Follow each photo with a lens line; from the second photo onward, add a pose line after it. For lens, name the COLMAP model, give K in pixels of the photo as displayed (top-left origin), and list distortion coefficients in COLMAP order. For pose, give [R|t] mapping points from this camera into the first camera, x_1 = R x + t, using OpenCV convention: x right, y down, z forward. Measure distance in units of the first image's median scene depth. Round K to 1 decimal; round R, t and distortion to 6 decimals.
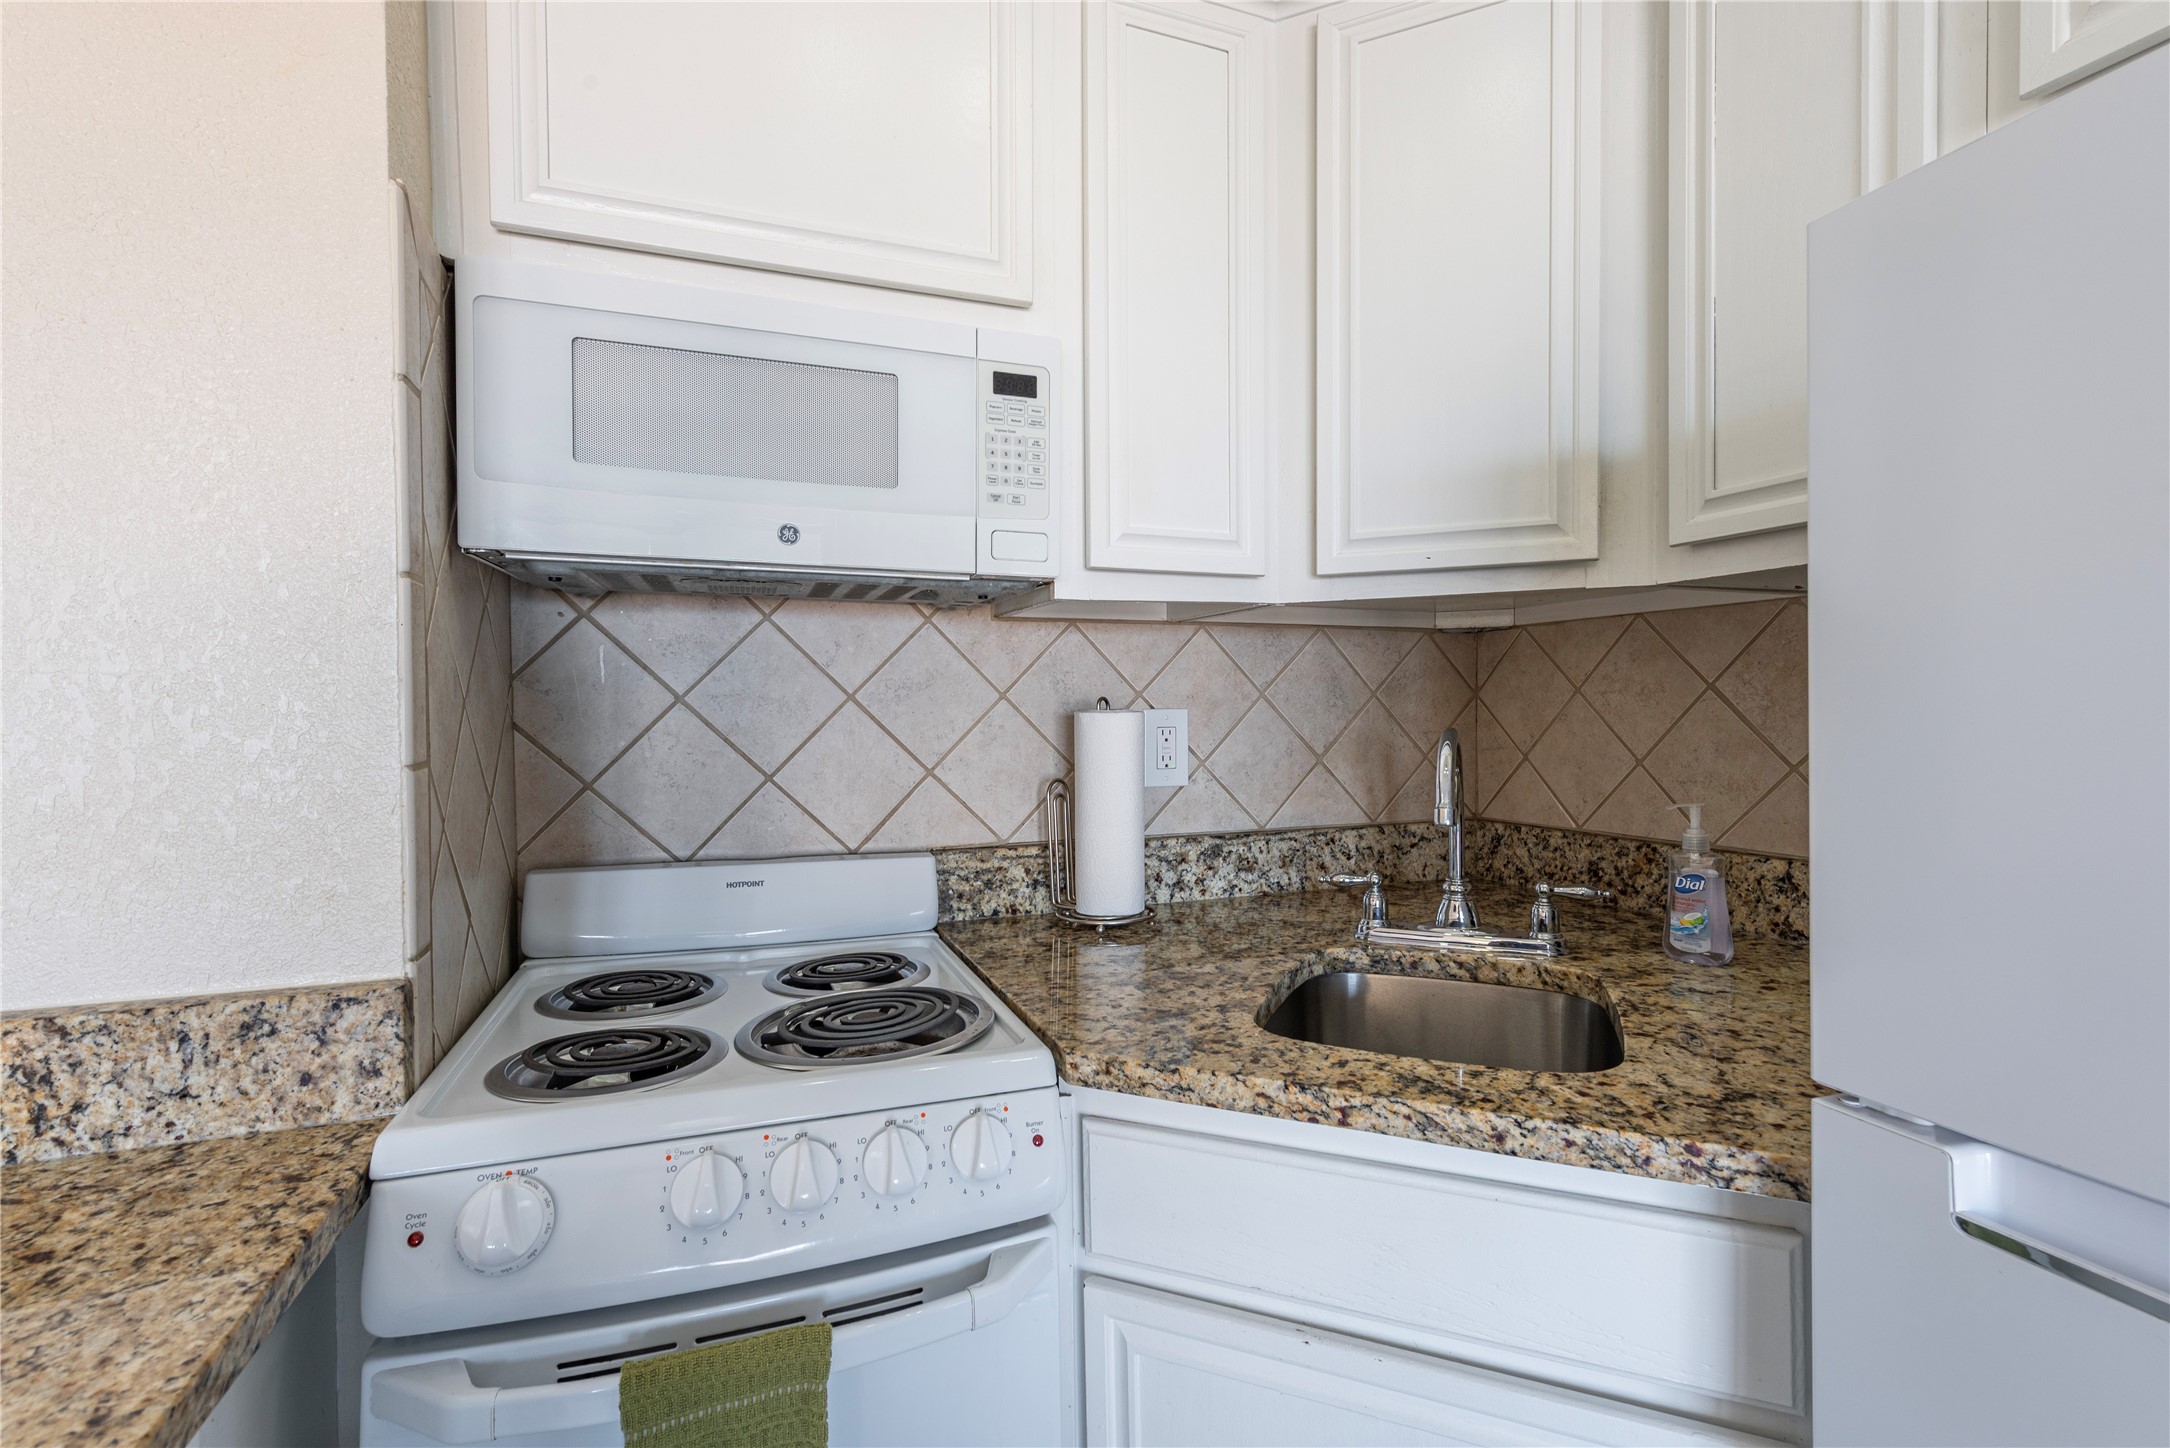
lens RADIAL K [[955.3, 0, 1093.1], [0, 955.3, 720.2], [0, 0, 1]] dist [0.016307, -0.002272]
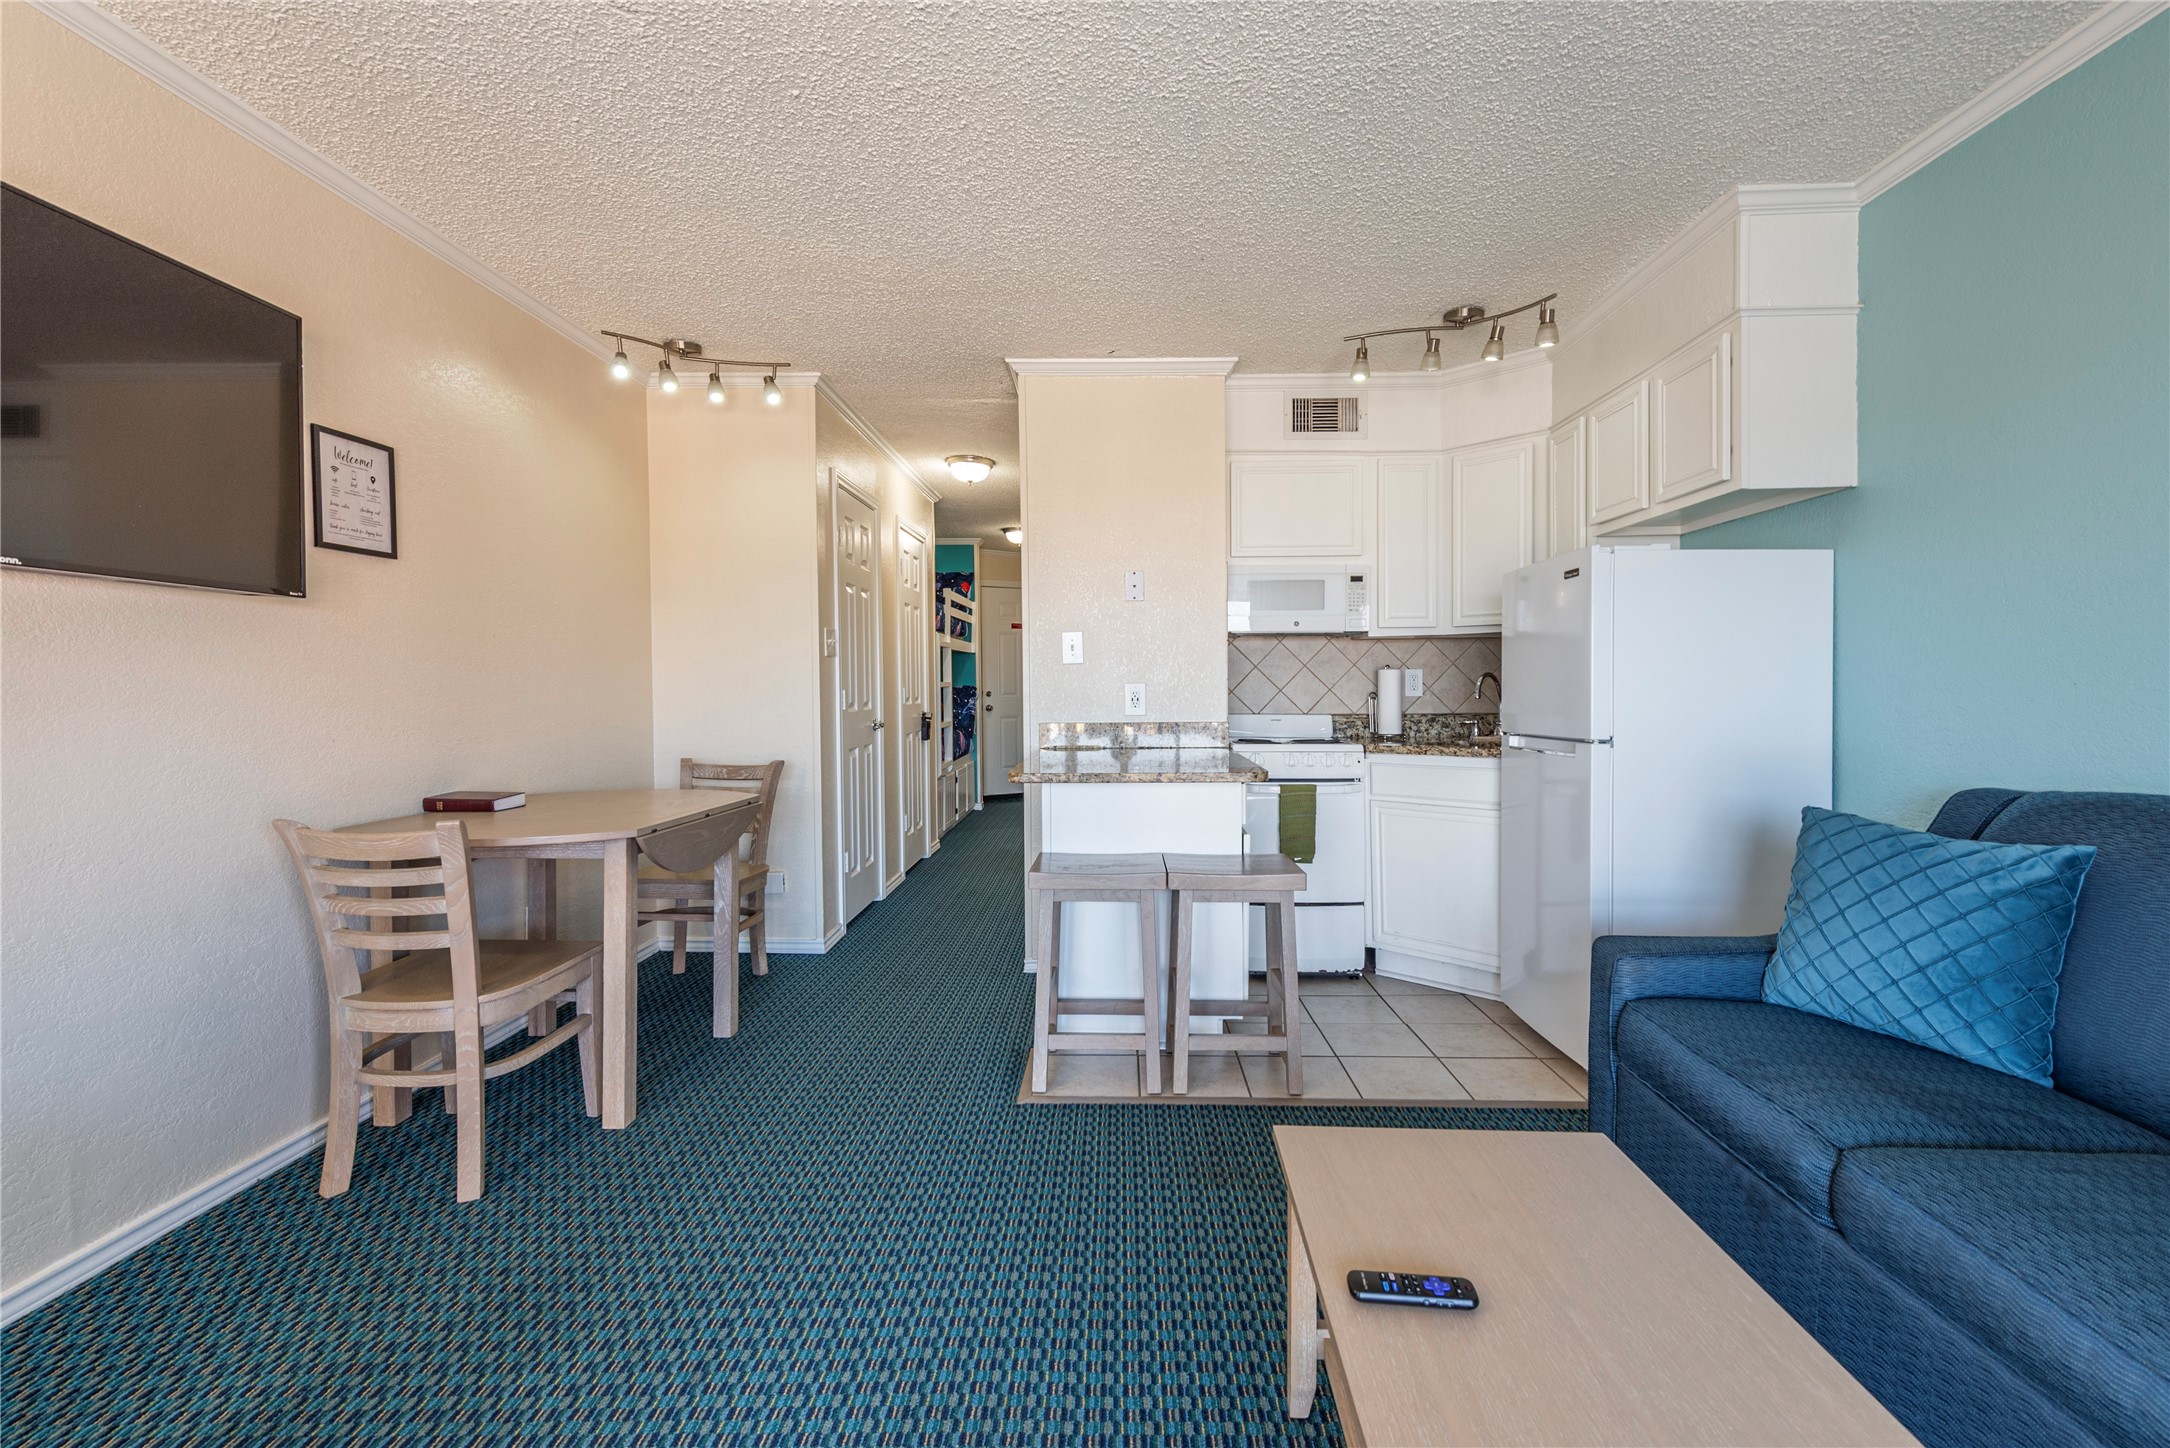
lens RADIAL K [[899.5, 0, 1103.4], [0, 899.5, 698.1], [0, 0, 1]] dist [0.005094, -0.002139]
pose [[0.927187, 0.002923, -0.374588, 0.253684], [-0.001413, 0.999990, 0.004305, 0.073419], [0.374597, -0.003462, 0.927181, -2.082864]]
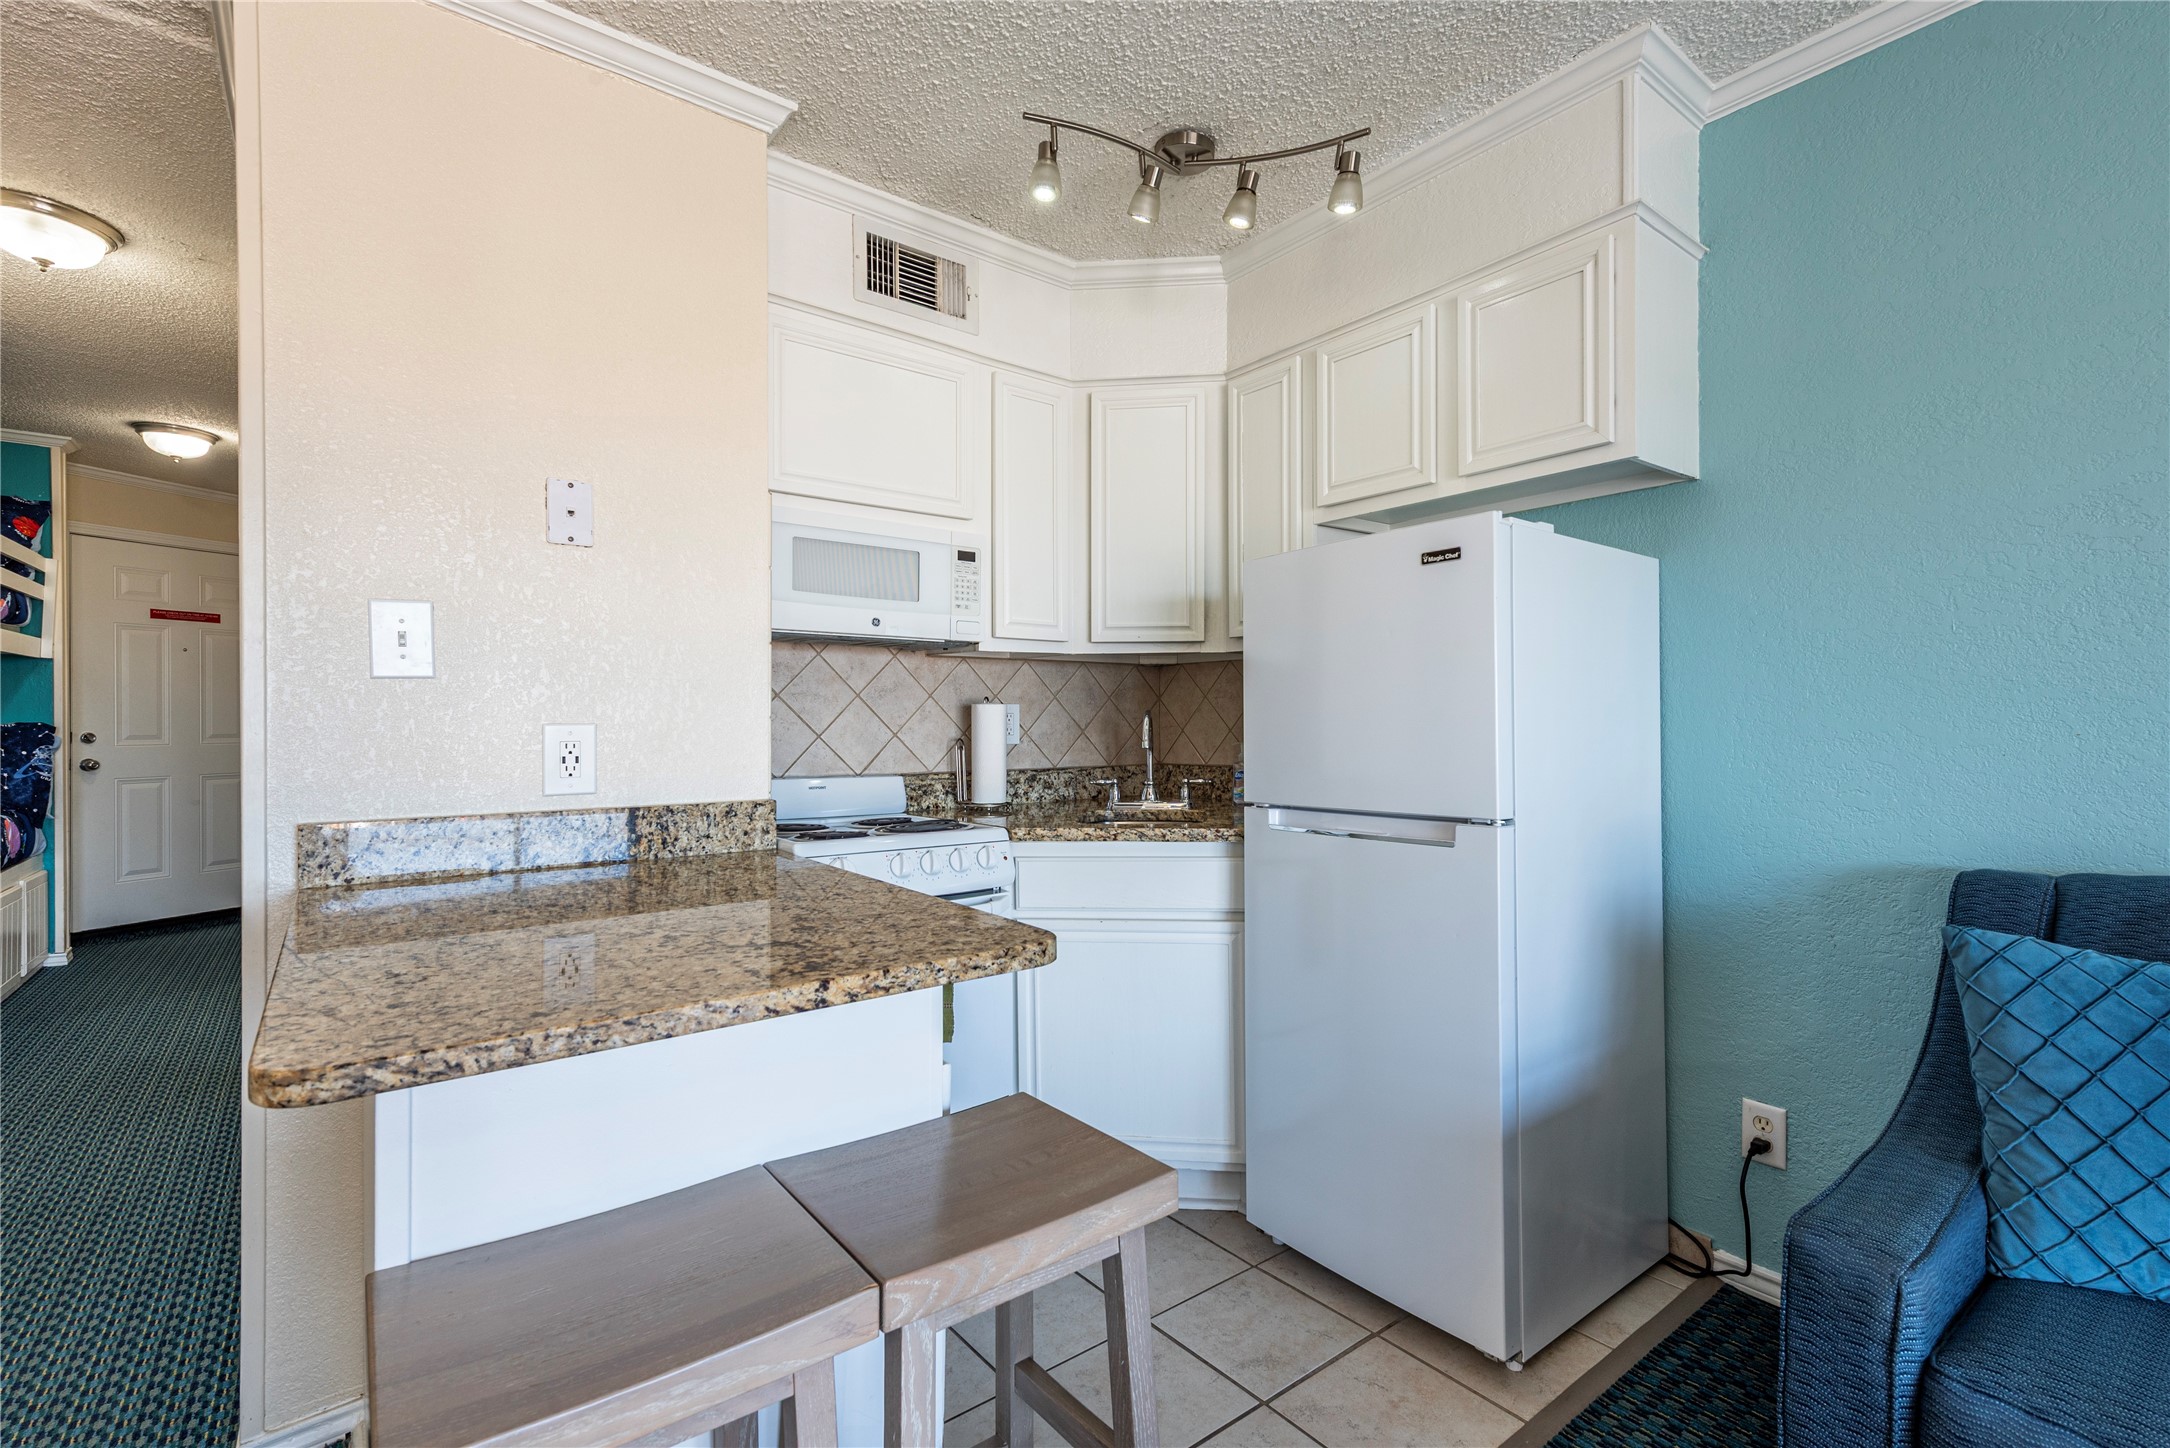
lens RADIAL K [[955.3, 0, 1077.8], [0, 955.3, 720.5], [0, 0, 1]] dist [0.016307, -0.002272]
pose [[0.958035, 0.003549, 0.286630, -0.389170], [0.000183, 0.999916, -0.012992, 0.053063], [-0.286652, 0.012499, 0.957953, -1.003586]]
